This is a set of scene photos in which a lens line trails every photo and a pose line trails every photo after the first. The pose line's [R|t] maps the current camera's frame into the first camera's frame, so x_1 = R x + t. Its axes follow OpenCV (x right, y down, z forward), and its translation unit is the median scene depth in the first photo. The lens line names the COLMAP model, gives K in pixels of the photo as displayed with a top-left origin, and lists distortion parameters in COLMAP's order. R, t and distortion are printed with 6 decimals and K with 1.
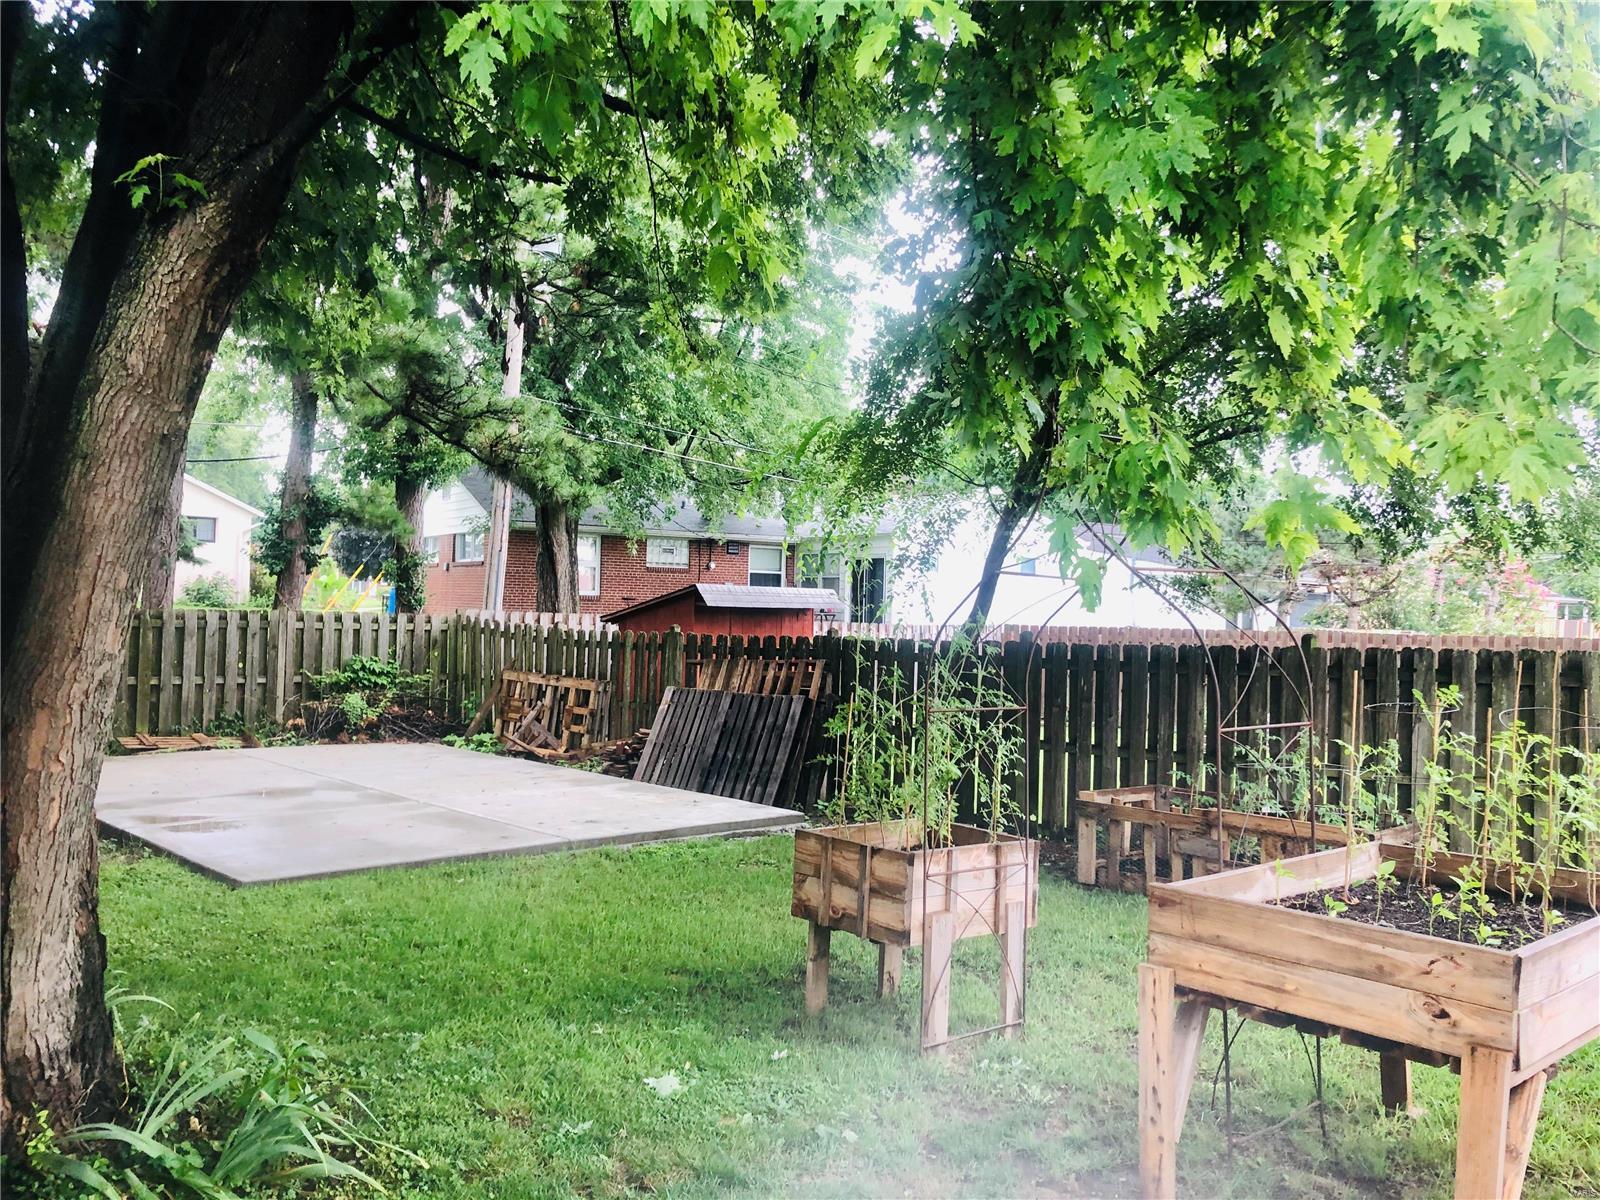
lens RADIAL K [[1311.3, 0, 797.5], [0, 1311.3, 596.0], [0, 0, 1]] dist [0.043391, -0.068990]
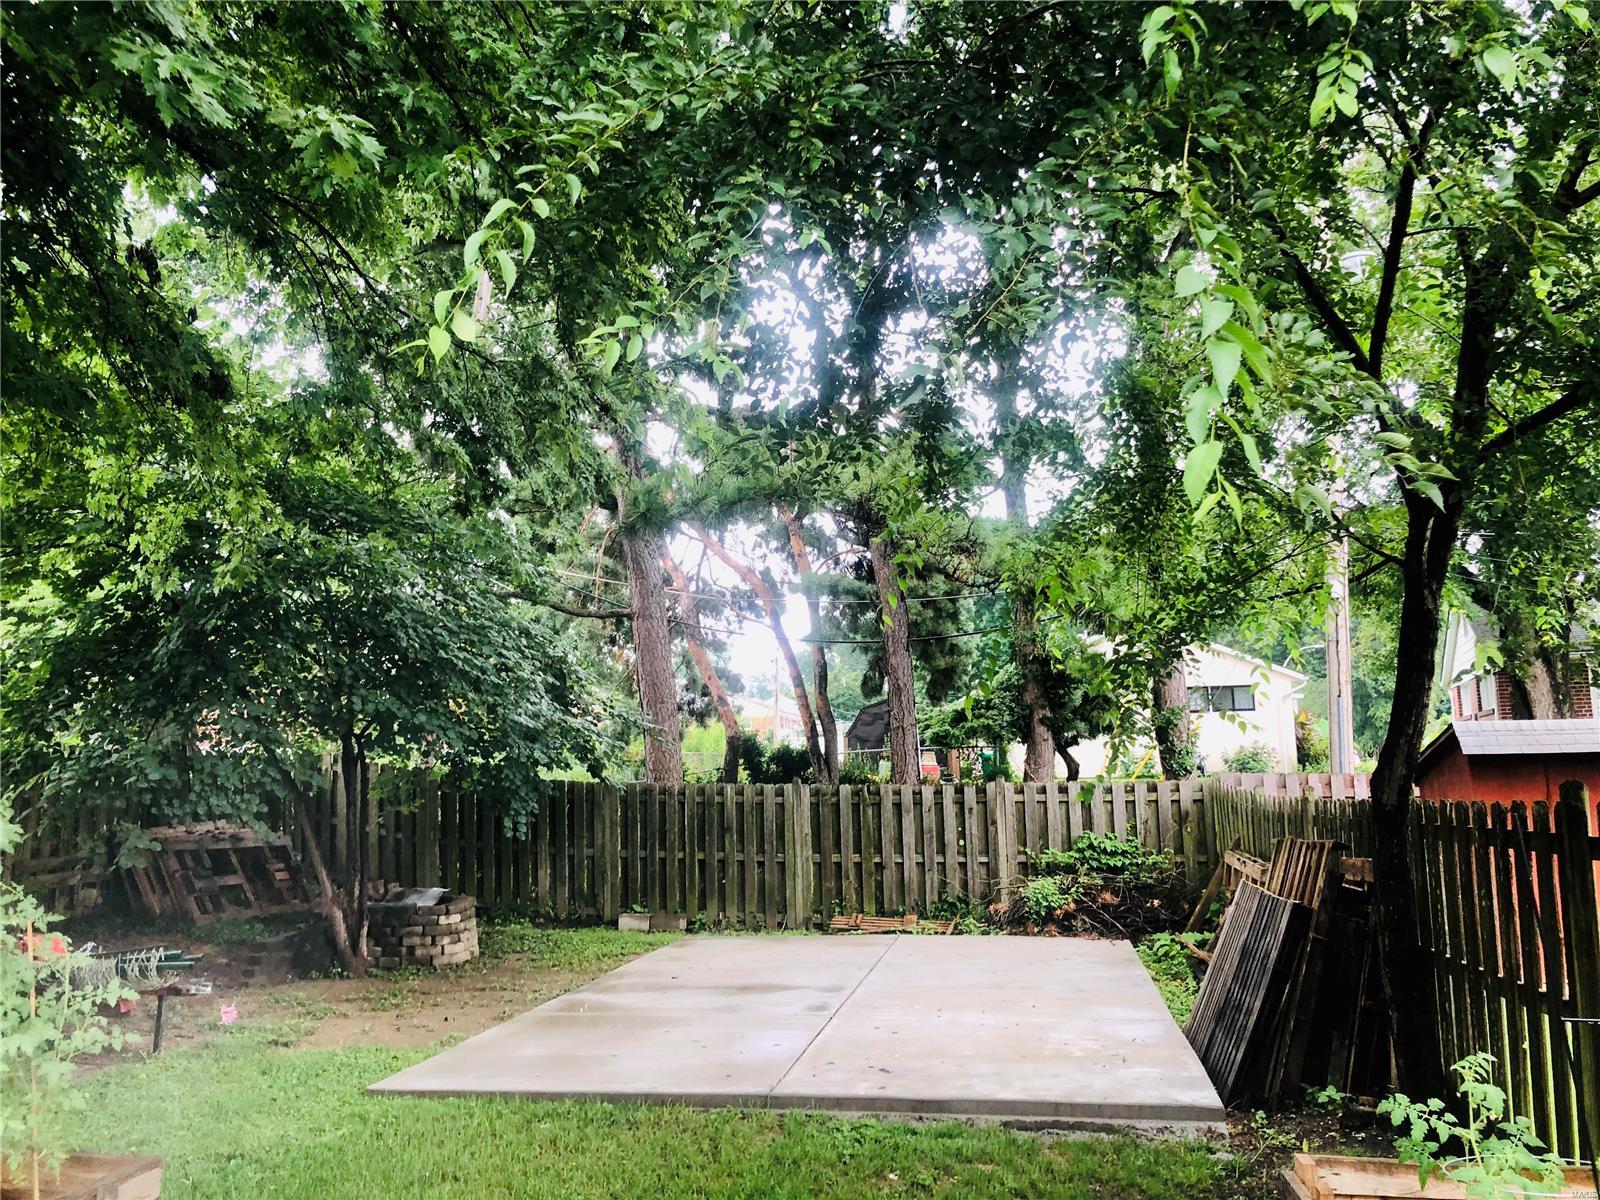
lens RADIAL K [[1311.3, 0, 792.3], [0, 1311.3, 569.4], [0, 0, 1]] dist [0.043391, -0.068990]
pose [[0.596076, -0.161544, -0.786509, 0.462664], [0.043127, 0.984579, -0.169542, 0.023963], [0.801769, 0.067140, 0.593851, 0.558513]]
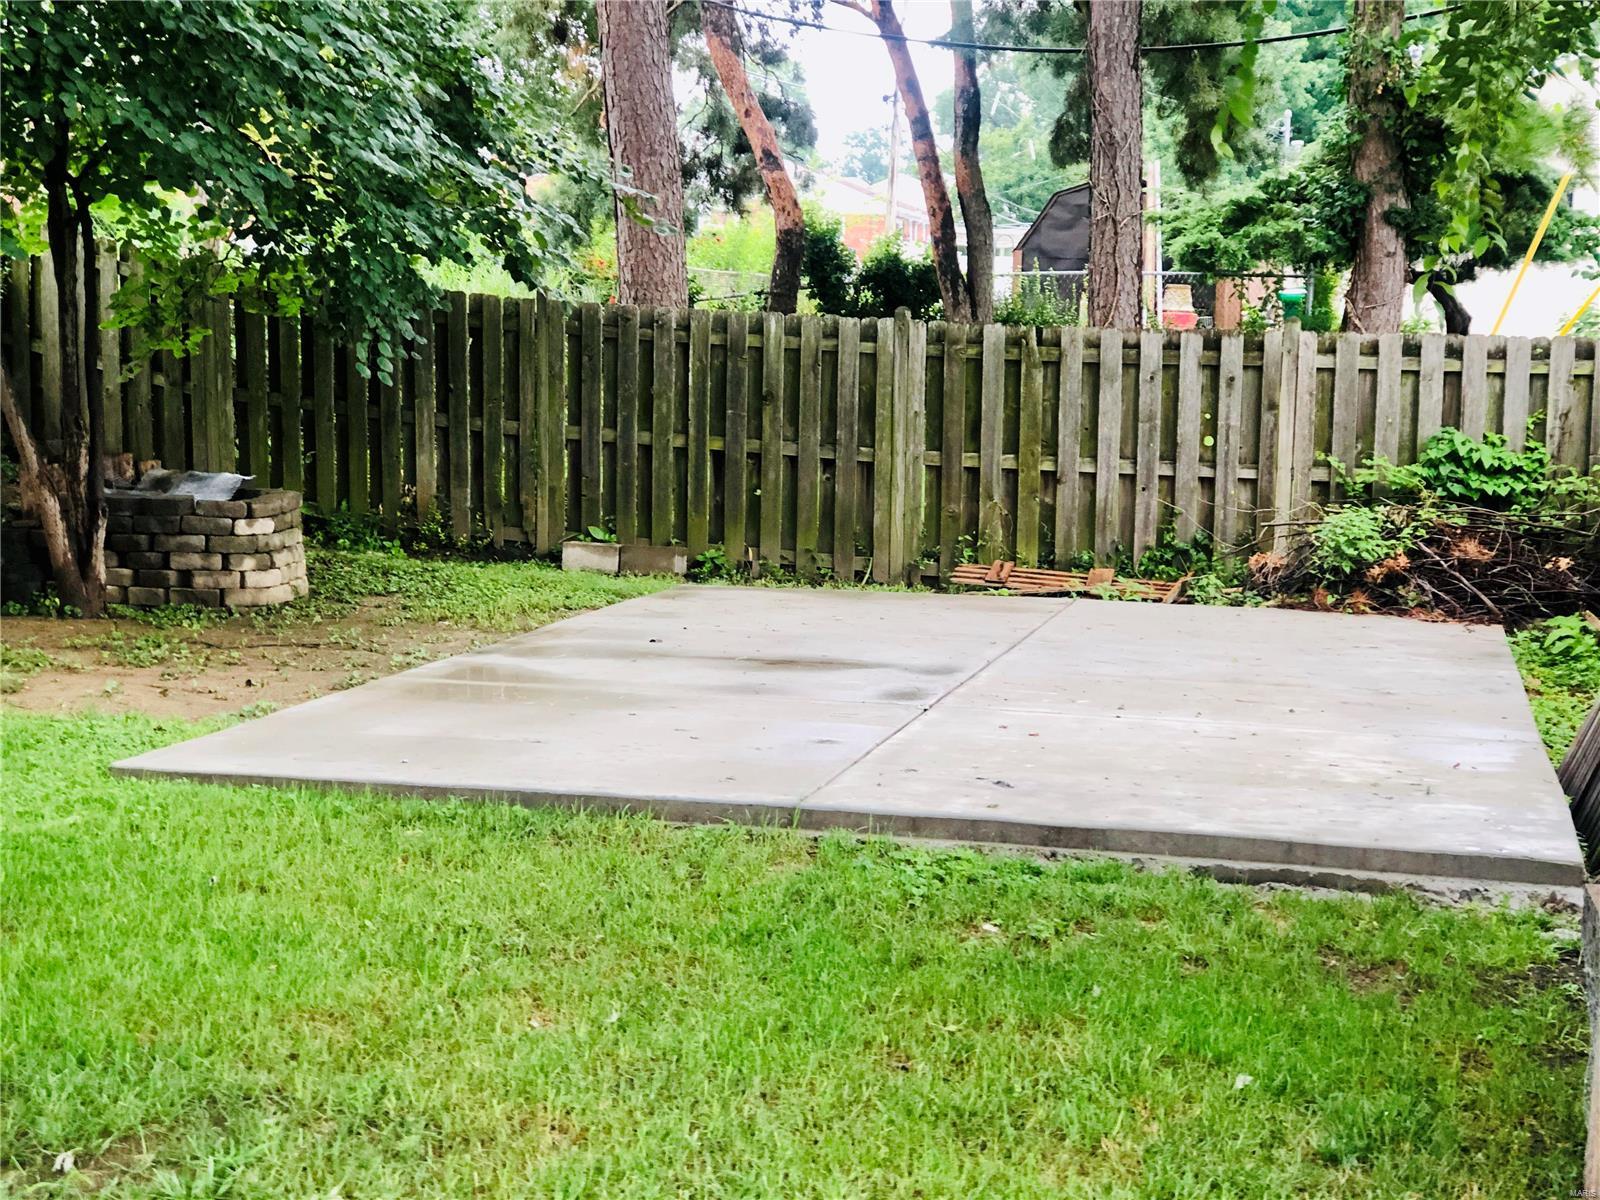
lens RADIAL K [[2605.3, 0, 804.1], [0, 2605.3, 603.9], [0, 0, 1]] dist [0.068585, 0.000000]
pose [[0.559023, 0.072383, -0.825987, 0.523836], [-0.001241, 0.996254, 0.086464, 0.048147], [0.829152, -0.047310, 0.557018, 0.538553]]
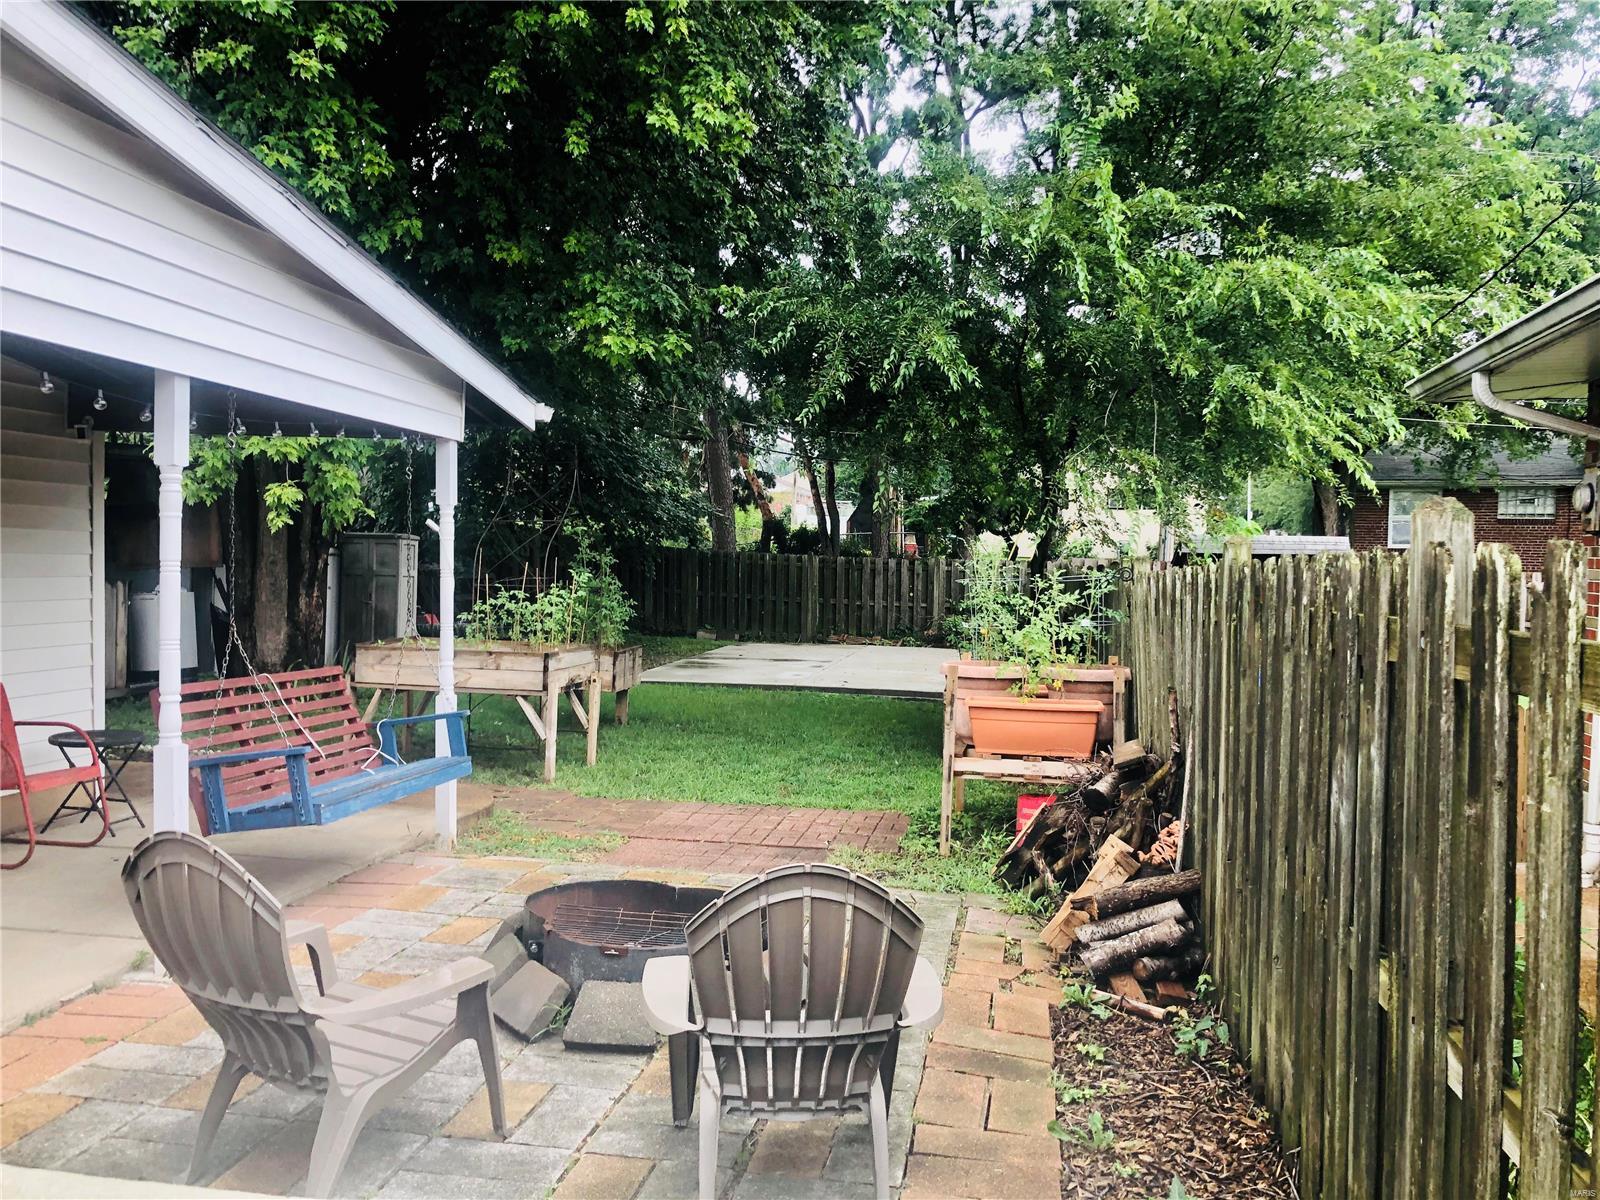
lens RADIAL K [[1311.3, 0, 808.7], [0, 1311.3, 598.3], [0, 0, 1]] dist [0.043391, -0.068990]
pose [[0.599854, 0.019032, -0.799883, 1.197145], [0.004341, 0.999625, 0.027041, 0.026531], [0.800098, -0.019693, 0.599546, 0.003180]]
